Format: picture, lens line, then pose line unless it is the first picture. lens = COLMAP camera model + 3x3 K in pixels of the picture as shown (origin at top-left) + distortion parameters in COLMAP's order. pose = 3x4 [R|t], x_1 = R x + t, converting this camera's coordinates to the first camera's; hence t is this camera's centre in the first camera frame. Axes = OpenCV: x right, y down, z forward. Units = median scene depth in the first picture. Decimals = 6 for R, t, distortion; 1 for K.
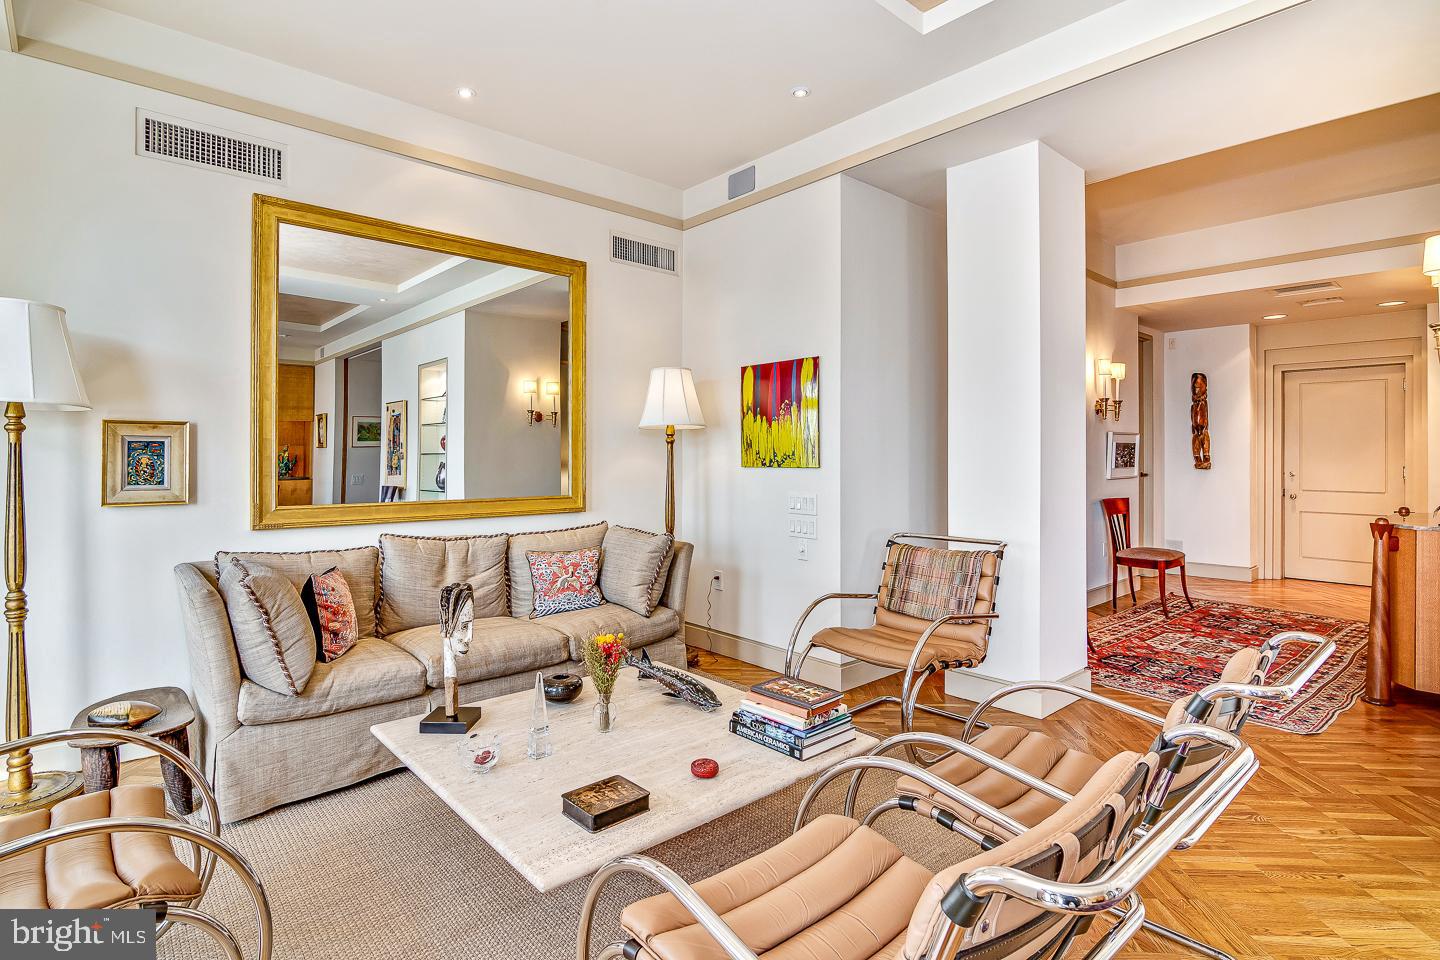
lens RADIAL K [[700.4, 0, 708.9], [0, 700.4, 455.7], [0, 0, 1]] dist [-0.006998, -0.001062]
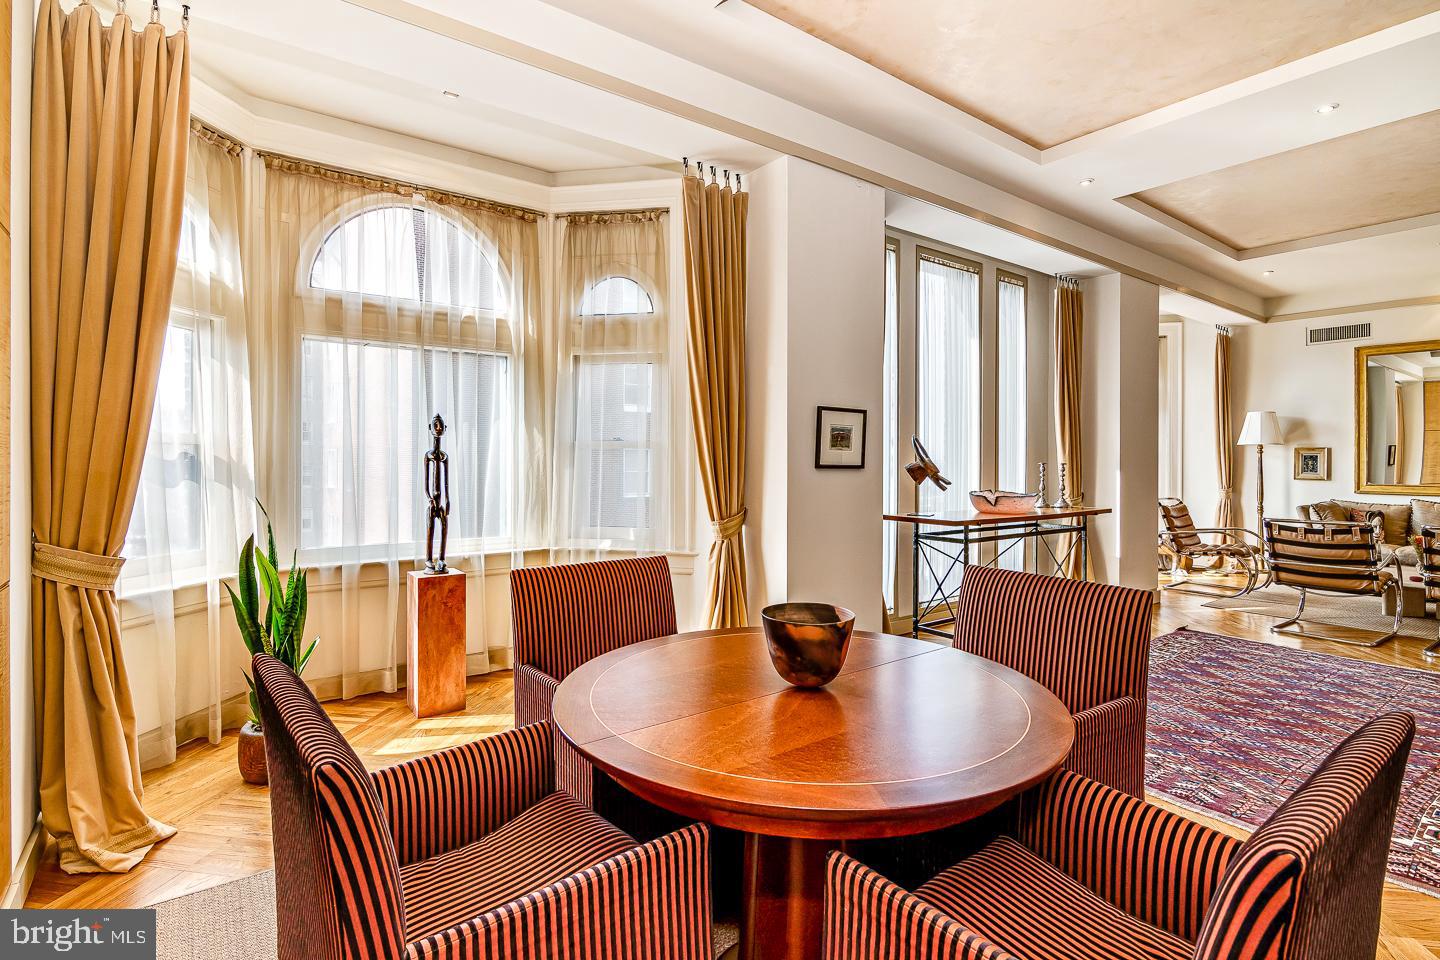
lens RADIAL K [[700.4, 0, 710.2], [0, 700.4, 458.1], [0, 0, 1]] dist [-0.006998, -0.001062]
pose [[-0.077682, -0.000684, -0.996978, 1.830131], [-0.002260, 0.999997, -0.000510, -0.004282], [0.996976, 0.002213, -0.077684, -0.960126]]
